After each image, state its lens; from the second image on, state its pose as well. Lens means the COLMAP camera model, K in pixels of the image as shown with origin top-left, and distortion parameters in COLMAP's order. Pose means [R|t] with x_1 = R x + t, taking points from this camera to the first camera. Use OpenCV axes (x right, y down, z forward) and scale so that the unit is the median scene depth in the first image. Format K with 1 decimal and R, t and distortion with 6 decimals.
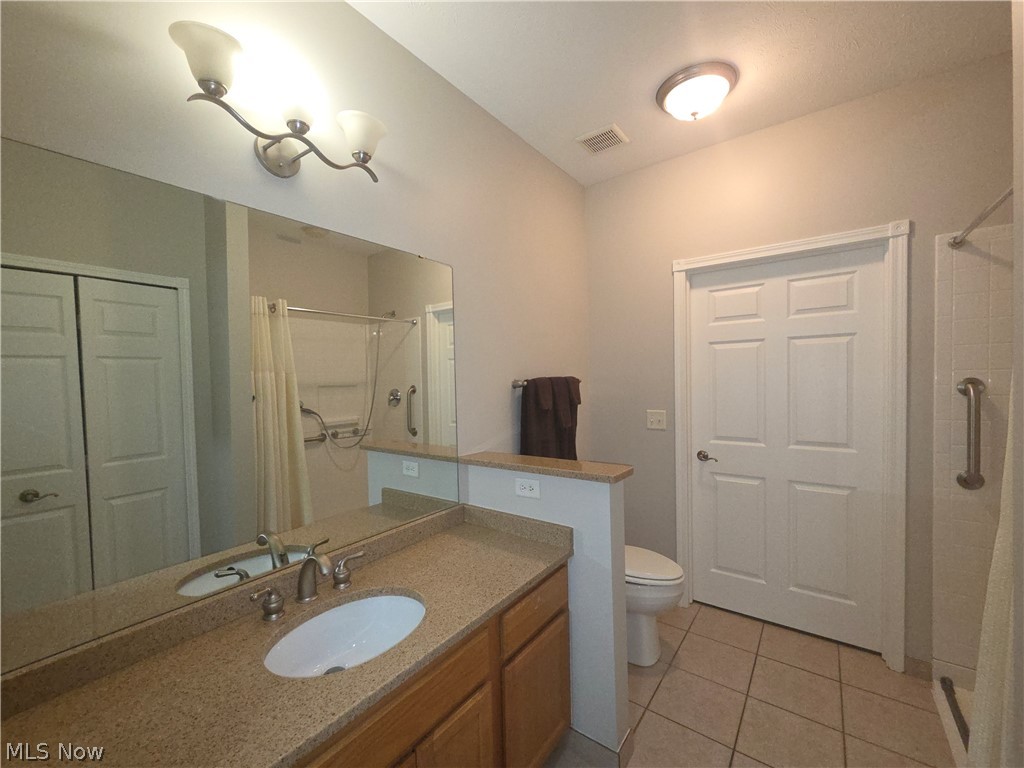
lens RADIAL K [[417.0, 0, 516.4], [0, 417.0, 391.5], [0, 0, 1]] dist [-0.001365, 0.000113]
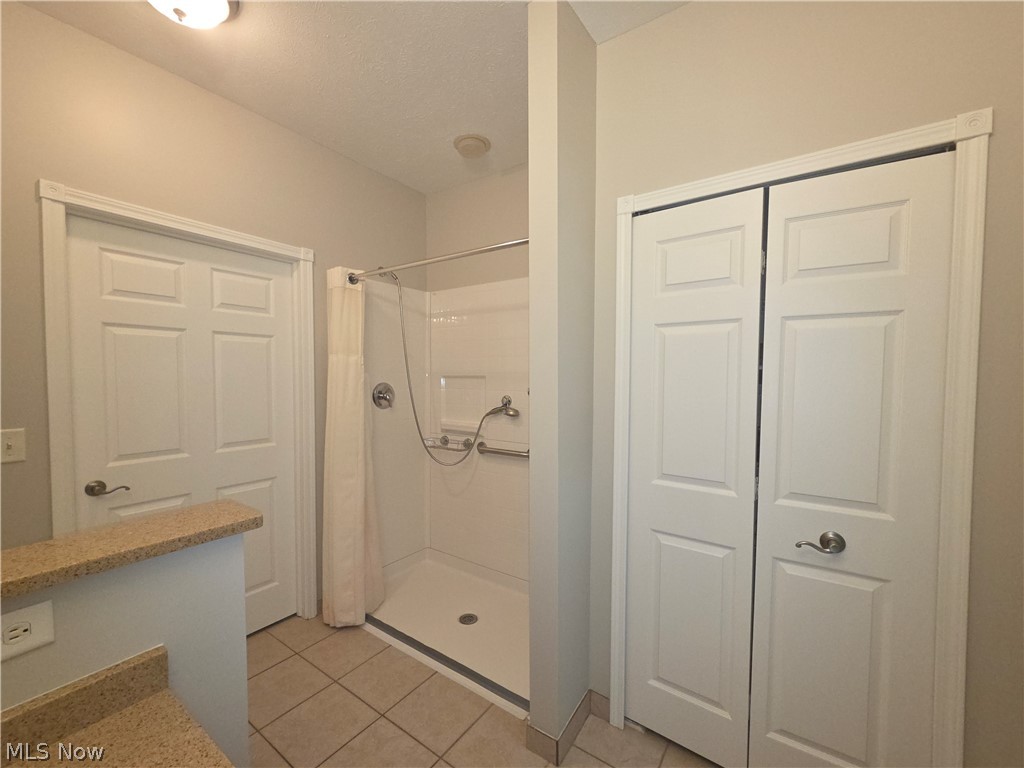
lens RADIAL K [[417.0, 0, 516.1], [0, 417.0, 388.2], [0, 0, 1]] dist [-0.001365, 0.000113]
pose [[-0.031478, -0.018025, 0.999342, -0.265979], [0.013956, 0.999732, 0.018471, -0.013254], [-0.999407, 0.014528, -0.031218, 0.355964]]
